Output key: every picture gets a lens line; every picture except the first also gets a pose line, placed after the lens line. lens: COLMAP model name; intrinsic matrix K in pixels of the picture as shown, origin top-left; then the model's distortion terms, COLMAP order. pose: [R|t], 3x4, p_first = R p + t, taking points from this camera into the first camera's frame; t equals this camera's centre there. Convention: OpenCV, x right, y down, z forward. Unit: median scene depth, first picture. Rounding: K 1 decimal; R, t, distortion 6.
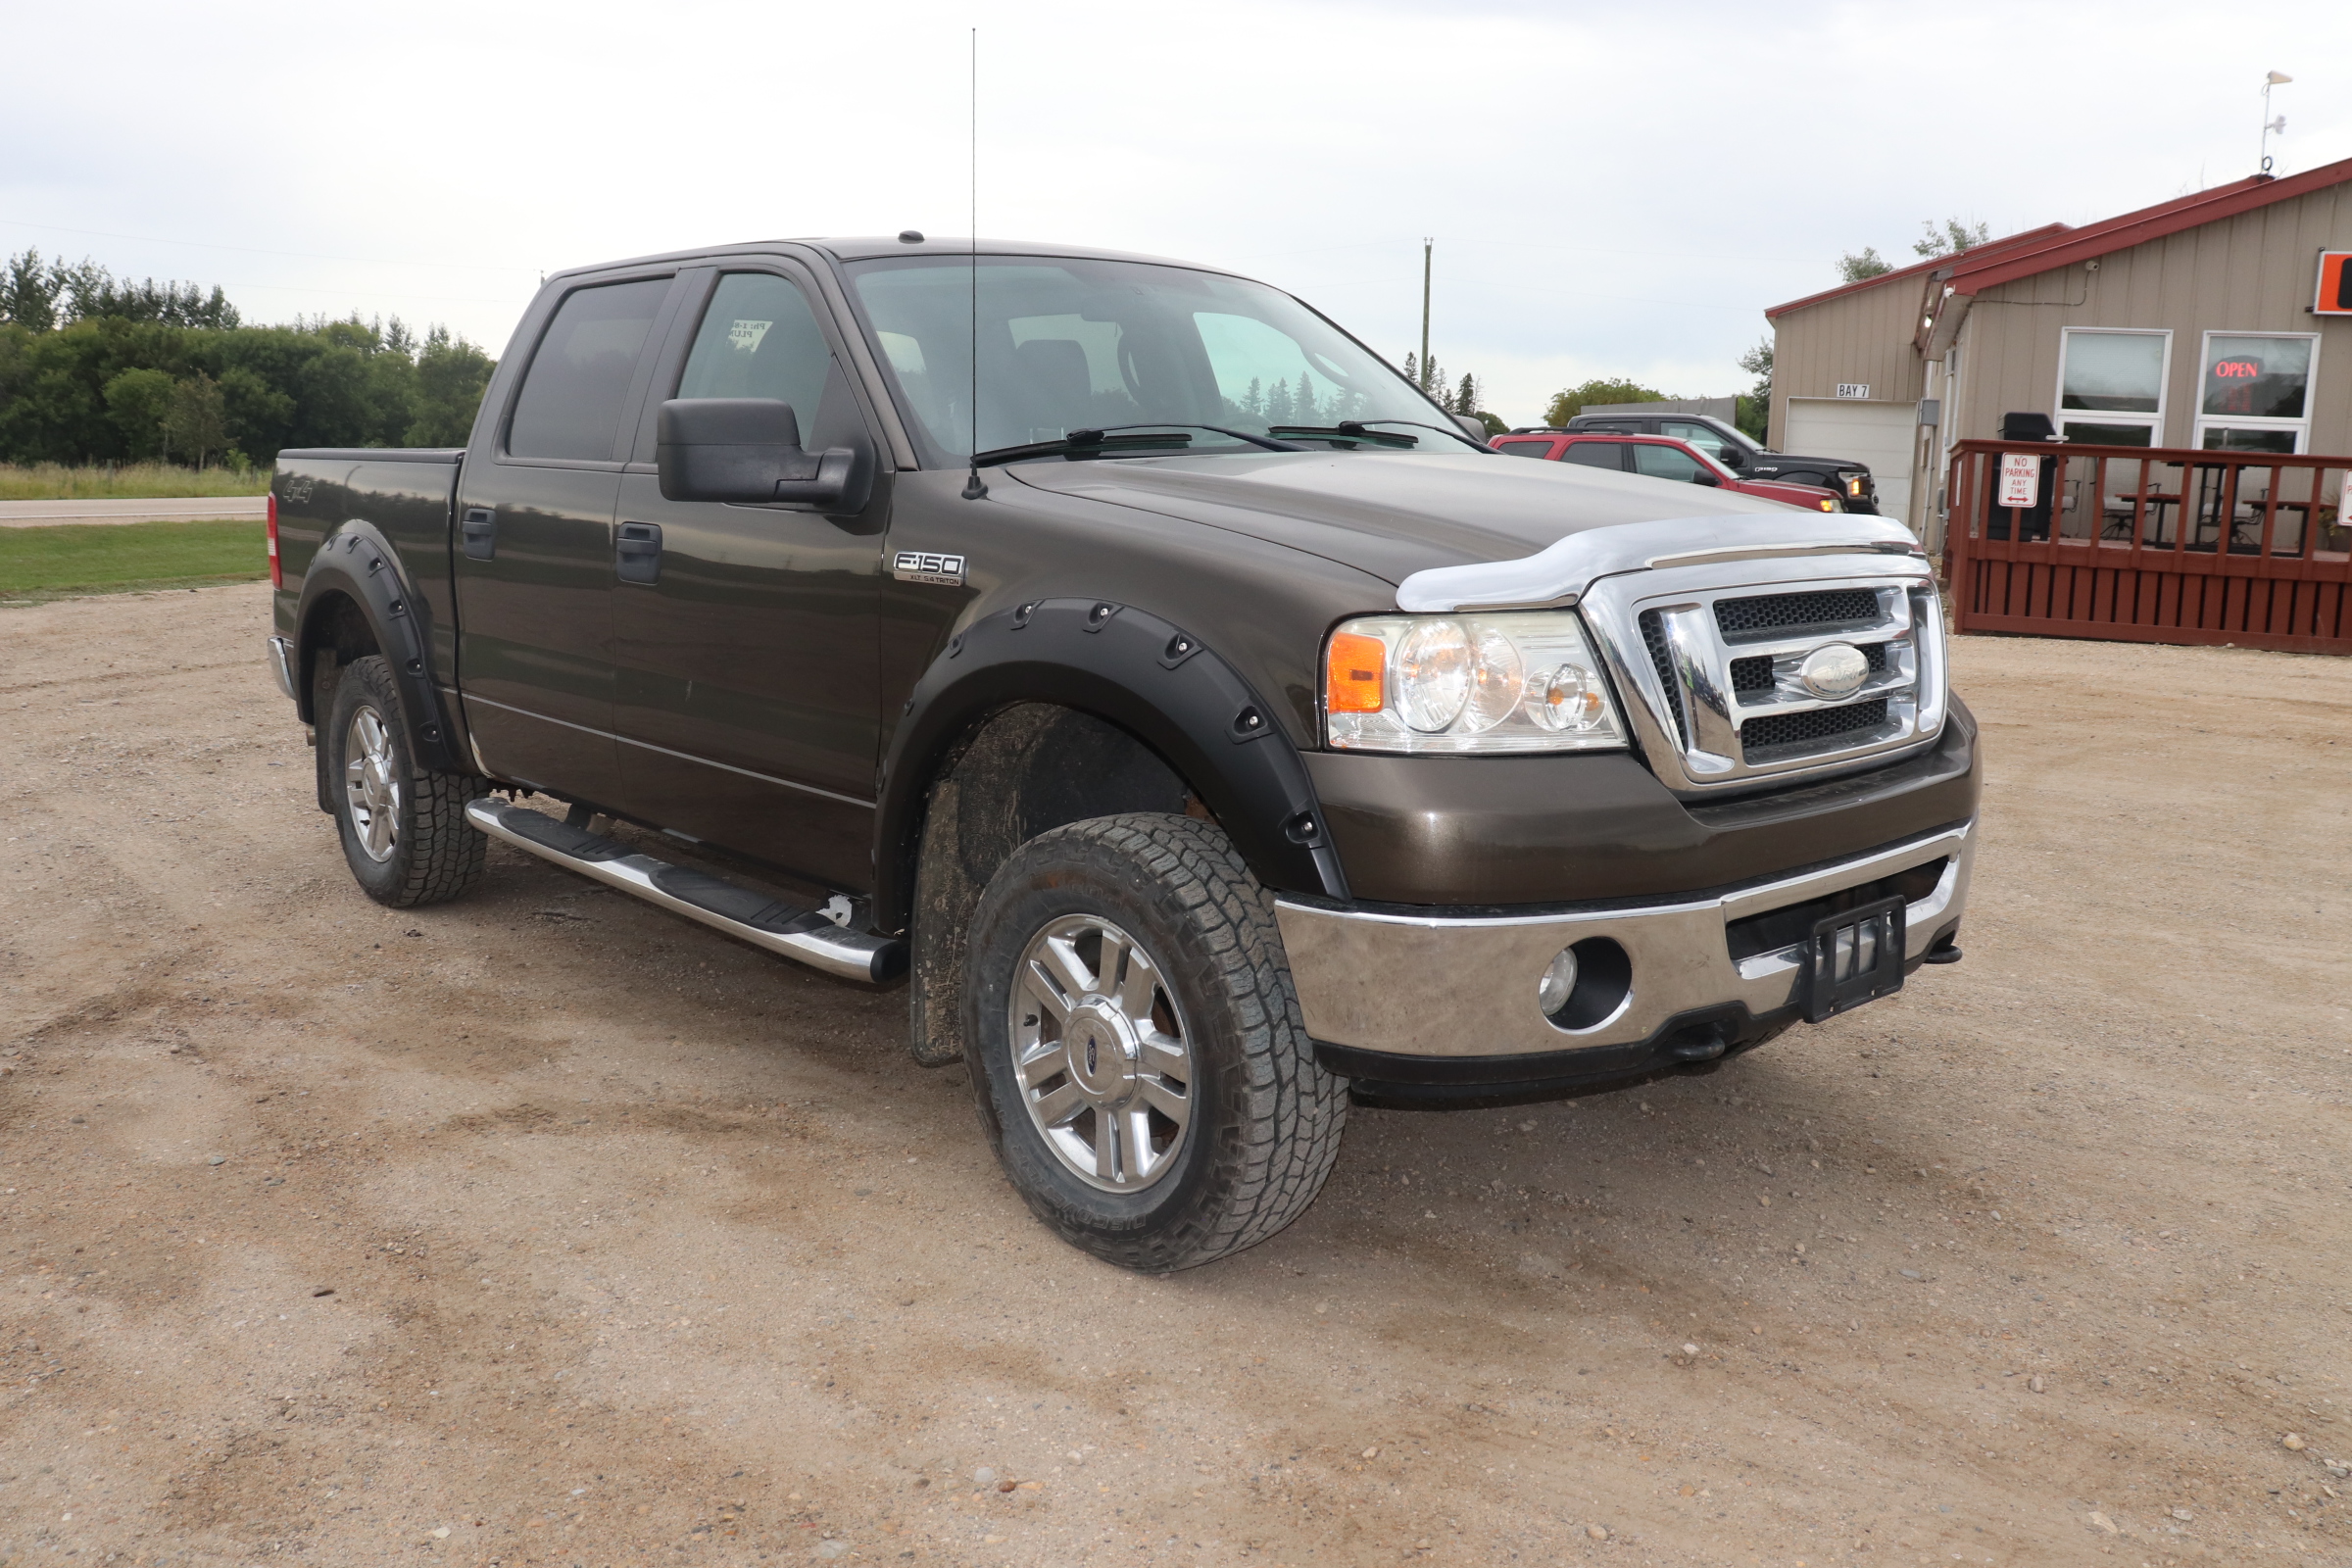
lens RADIAL K [[1924.2, 0, 1178.2], [0, 1924.2, 780.5], [0, 0, 1]] dist [-0.154039, 0.124368]
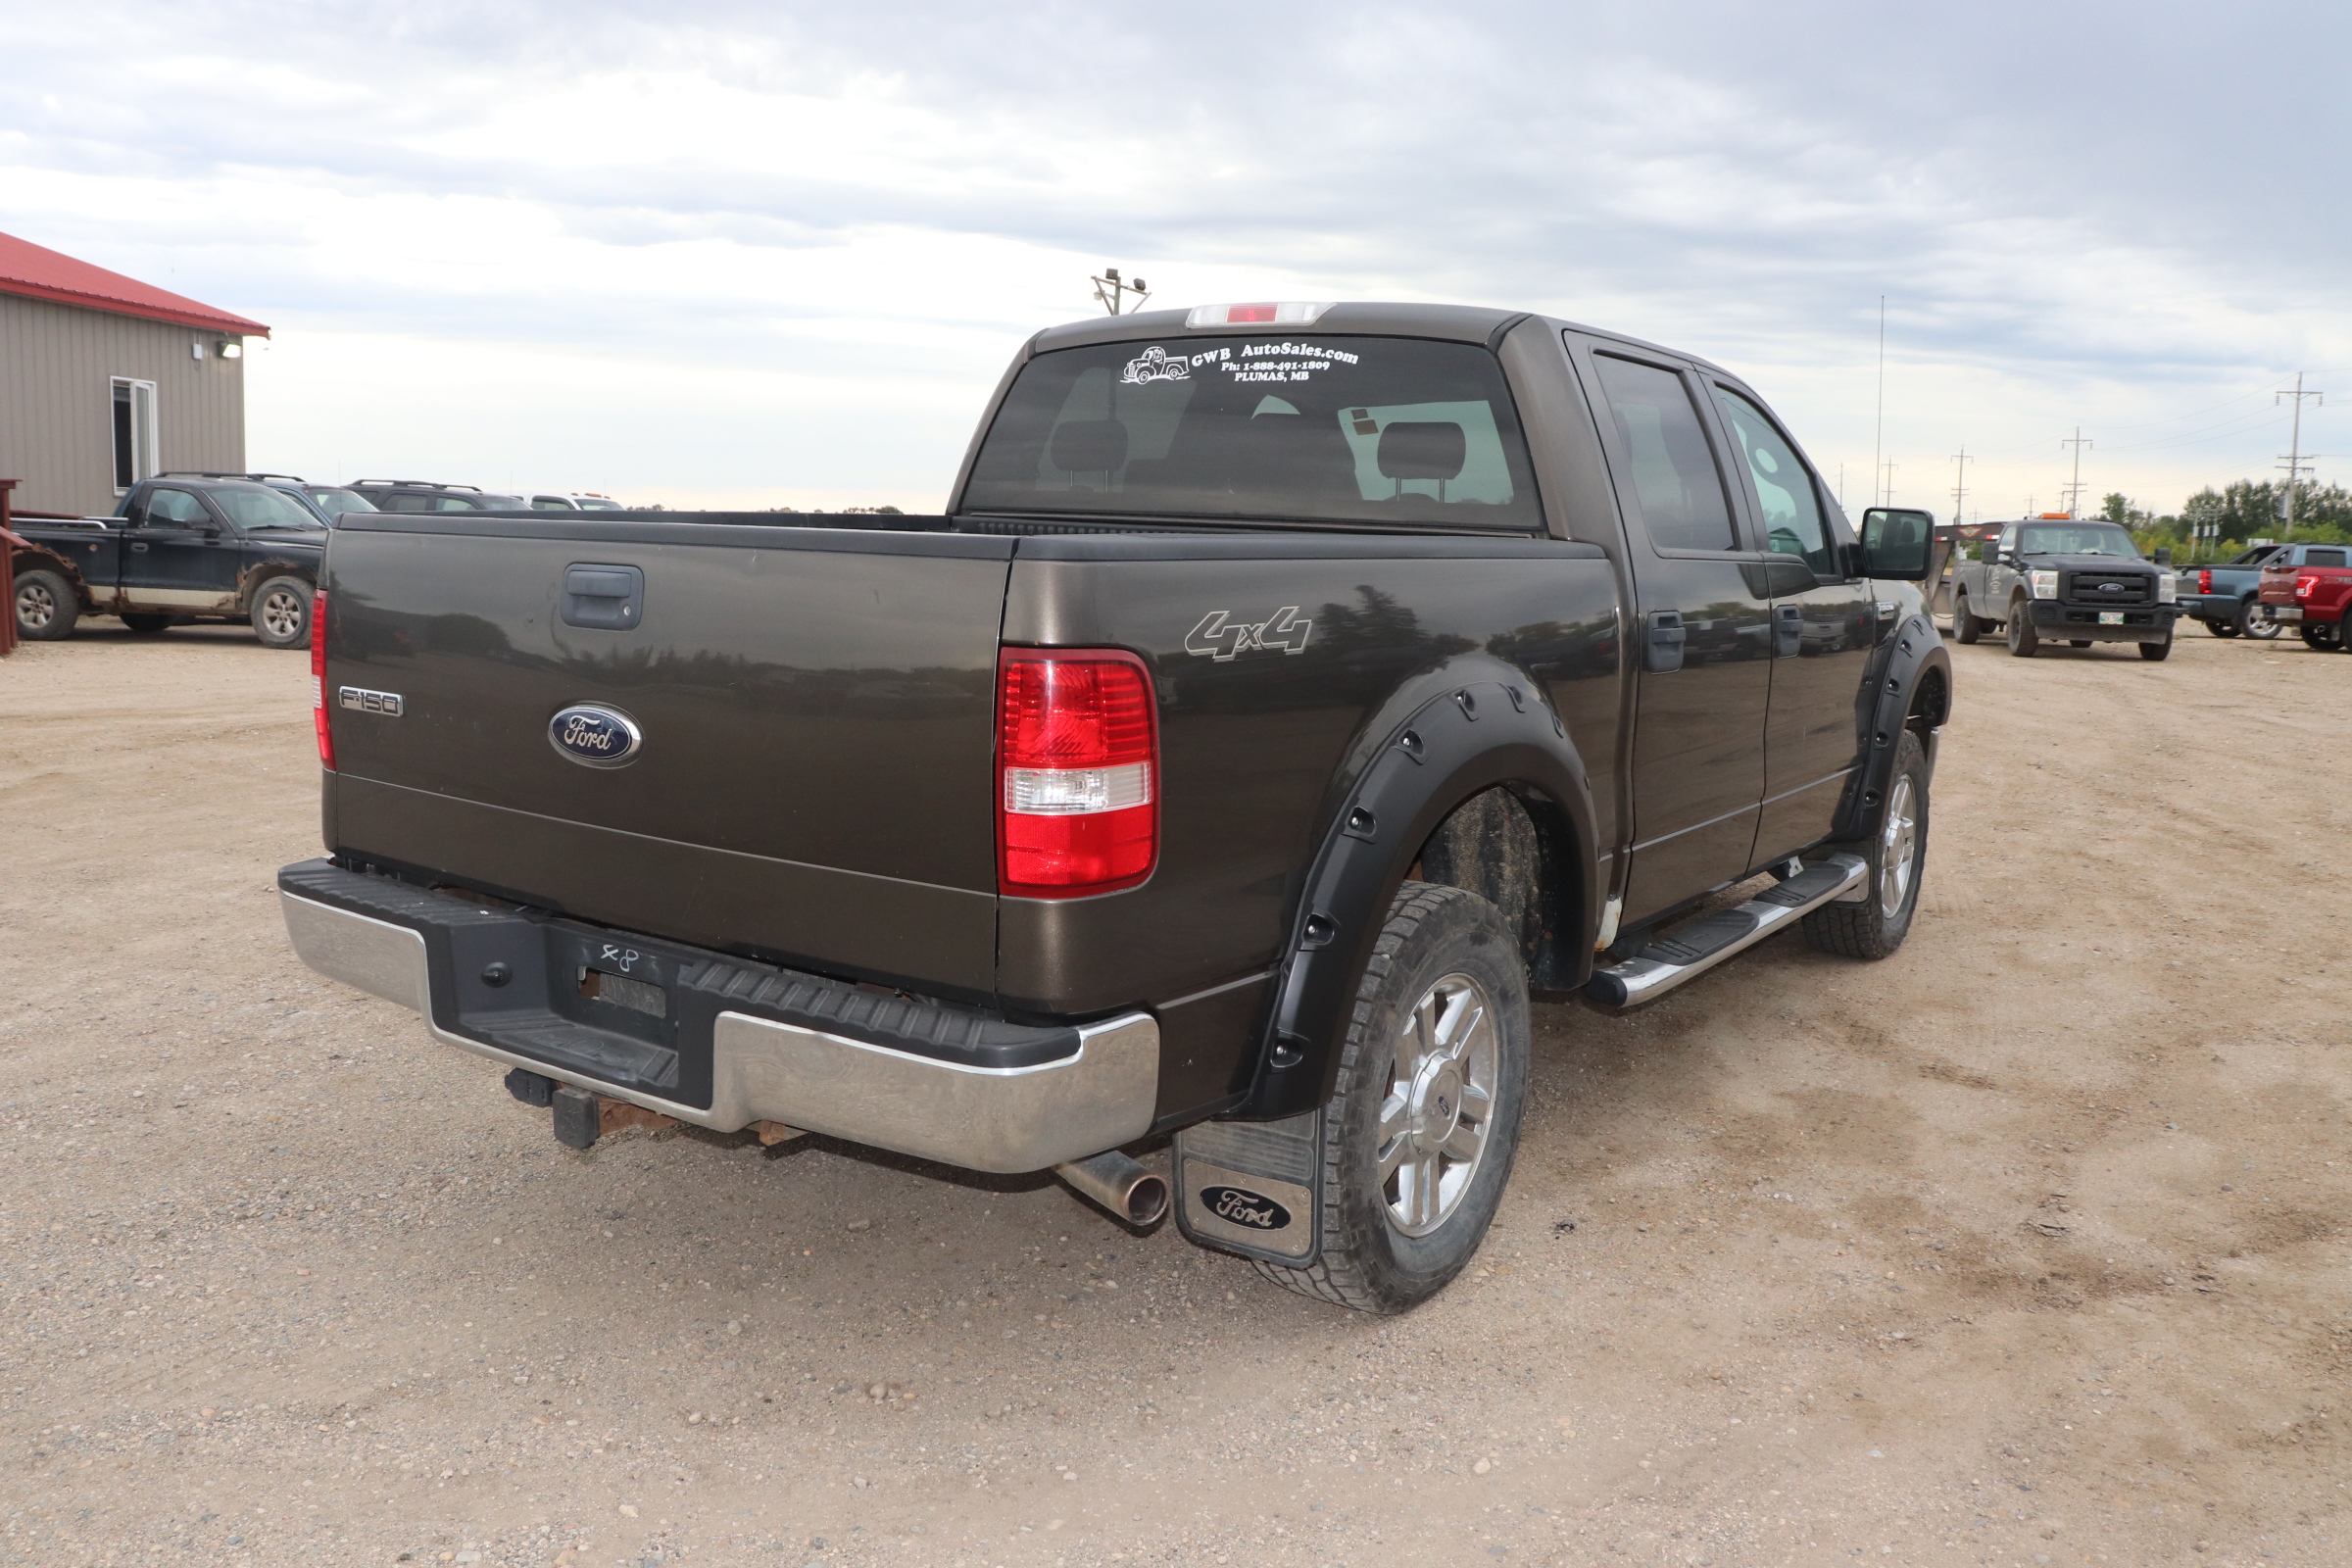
lens RADIAL K [[1924.2, 0, 1166.1], [0, 1924.2, 796.0], [0, 0, 1]] dist [-0.154039, 0.124368]
pose [[-0.221798, -0.167415, 0.960613, -1.135969], [0.141036, 0.969284, 0.201490, -0.263434], [-0.964839, 0.180171, -0.191374, 1.379811]]
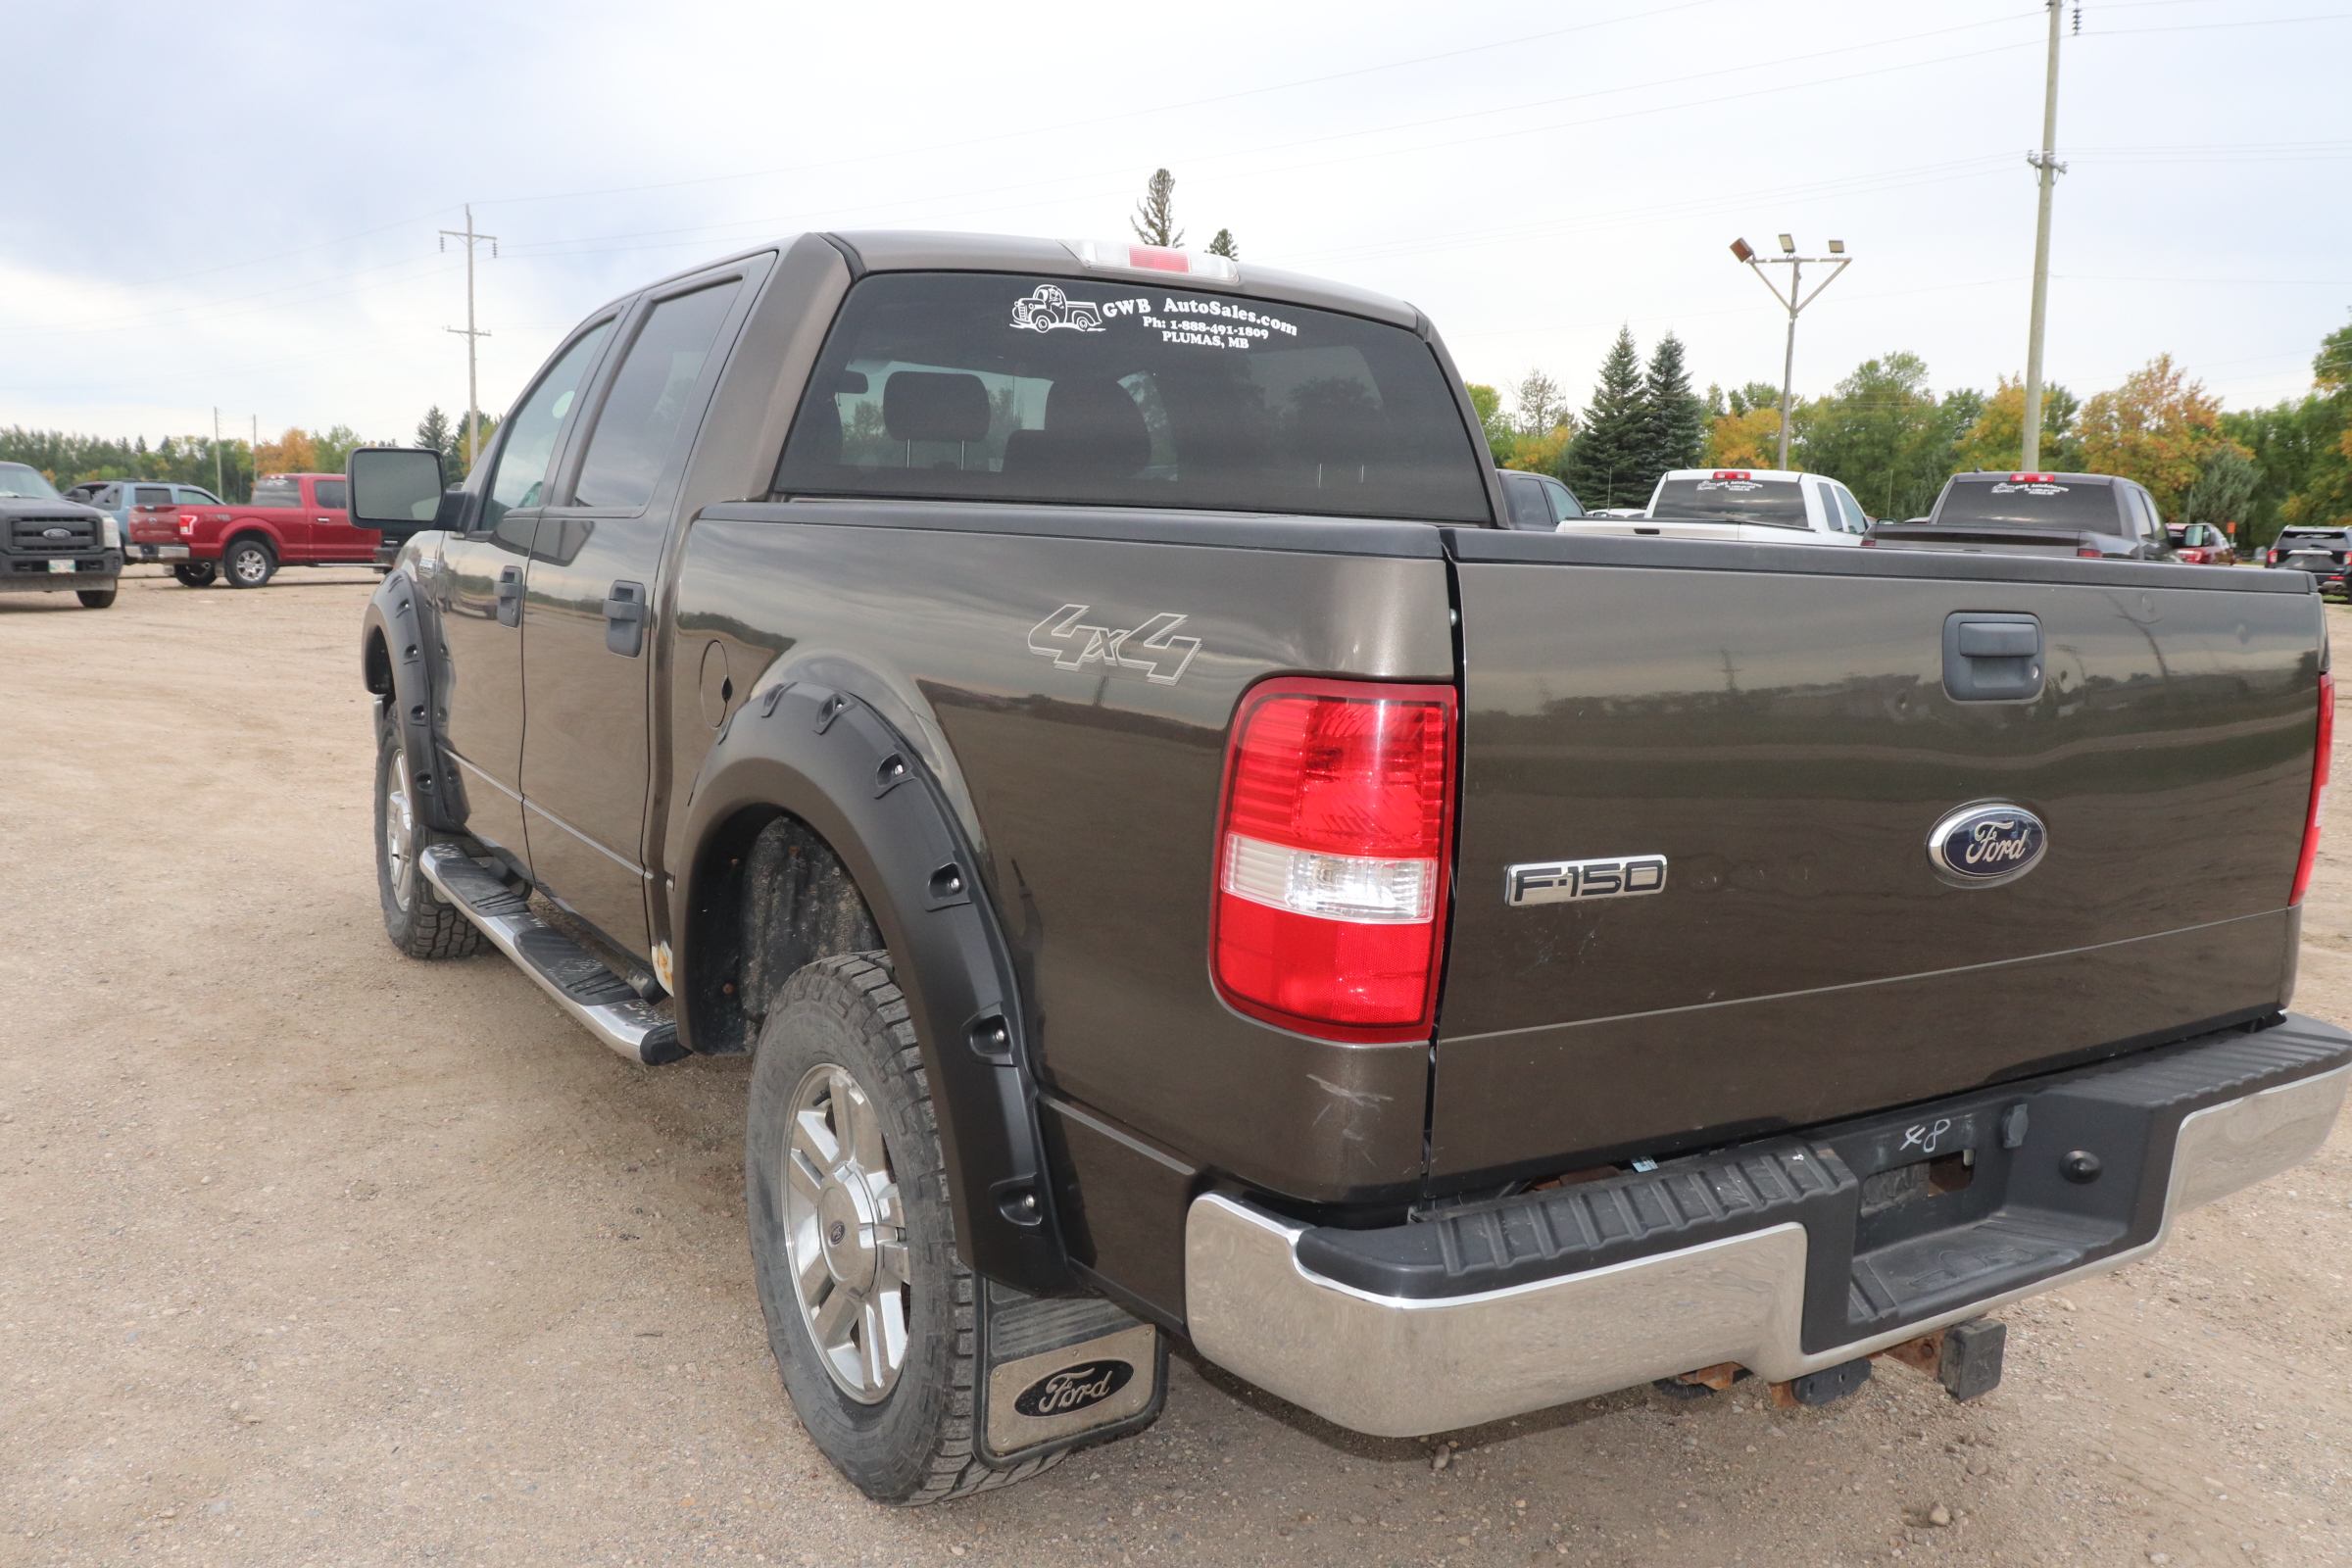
lens RADIAL K [[1924.2, 0, 1169.5], [0, 1924.2, 780.2], [0, 0, 1]] dist [-0.154039, 0.124368]
pose [[-0.981570, -0.073657, 0.176340, -0.404346], [-0.015809, 0.950872, 0.309182, -0.332890], [-0.190450, 0.300695, -0.934511, 1.876676]]
